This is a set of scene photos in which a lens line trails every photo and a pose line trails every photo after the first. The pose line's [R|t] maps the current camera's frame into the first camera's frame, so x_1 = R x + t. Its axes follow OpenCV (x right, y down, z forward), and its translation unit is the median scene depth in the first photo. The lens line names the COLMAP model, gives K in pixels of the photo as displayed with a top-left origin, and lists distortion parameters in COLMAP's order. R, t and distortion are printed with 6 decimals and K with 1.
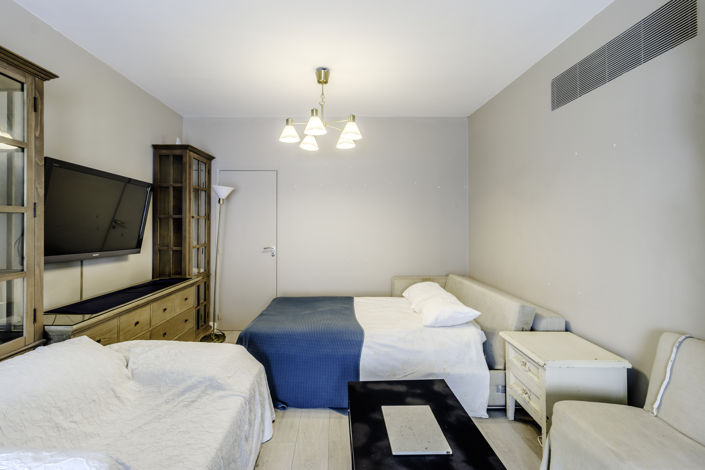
lens RADIAL K [[330.8, 0, 317.8], [0, 330.8, 225.0], [0, 0, 1]] dist [0.004748, 0.000755]
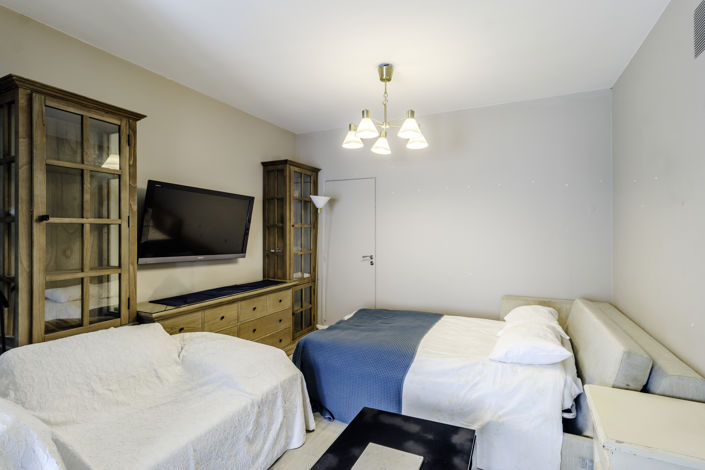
lens RADIAL K [[330.8, 0, 351.3], [0, 330.8, 232.9], [0, 0, 1]] dist [0.004748, 0.000755]
pose [[0.911500, 0.001599, -0.411297, 0.352661], [-0.001124, 0.999998, 0.001397, -0.003053], [0.411299, -0.000811, 0.911500, 0.131488]]
